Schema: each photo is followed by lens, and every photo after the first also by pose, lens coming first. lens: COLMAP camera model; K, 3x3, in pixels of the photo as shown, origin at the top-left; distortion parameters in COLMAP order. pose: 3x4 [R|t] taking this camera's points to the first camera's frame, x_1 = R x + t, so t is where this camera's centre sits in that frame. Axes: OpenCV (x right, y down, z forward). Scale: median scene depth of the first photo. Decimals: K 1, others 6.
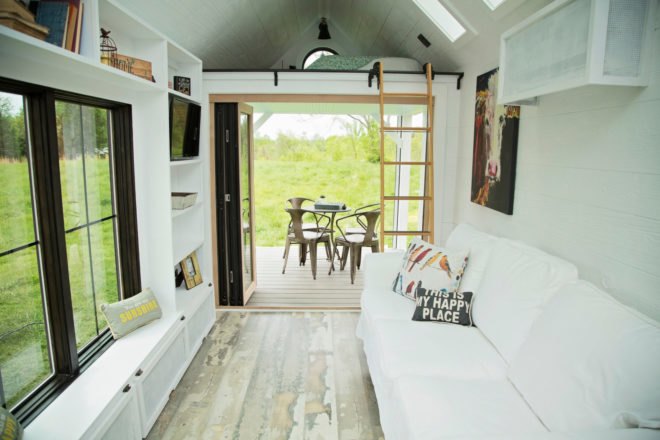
lens RADIAL K [[446.3, 0, 330.0], [0, 446.3, 220.0], [0, 0, 1]] dist [-0.128579, 0.065766]
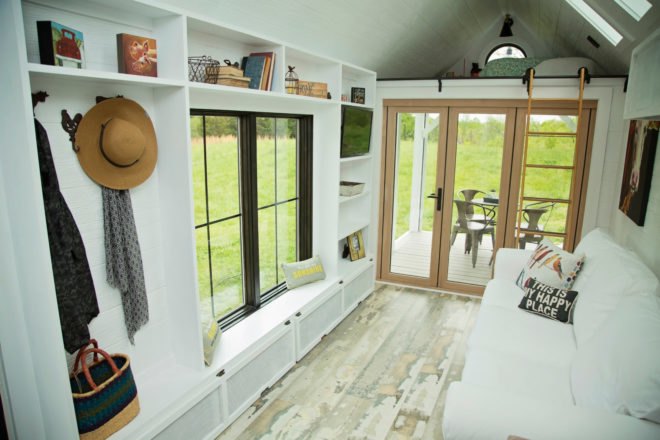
lens RADIAL K [[446.3, 0, 330.0], [0, 446.3, 220.0], [0, 0, 1]] dist [-0.128579, 0.065766]
pose [[0.897953, 0.091271, -0.430523, 0.188215], [-0.074430, 0.995662, 0.055839, -0.026969], [0.433751, -0.018097, 0.900851, -0.188566]]
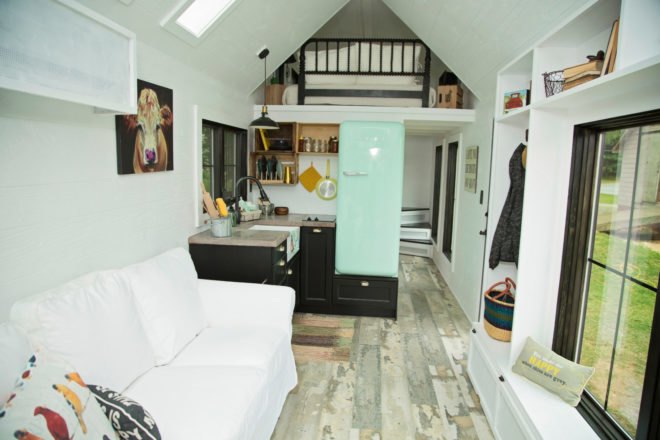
lens RADIAL K [[444.1, 0, 325.4], [0, 444.1, 224.0], [0, 0, 1]] dist [-0.123291, 0.061925]
pose [[-0.991063, -0.048737, 0.124176, -0.086087], [-0.009647, 0.954619, 0.297675, -0.224170], [-0.133048, 0.293817, -0.946557, 1.288953]]
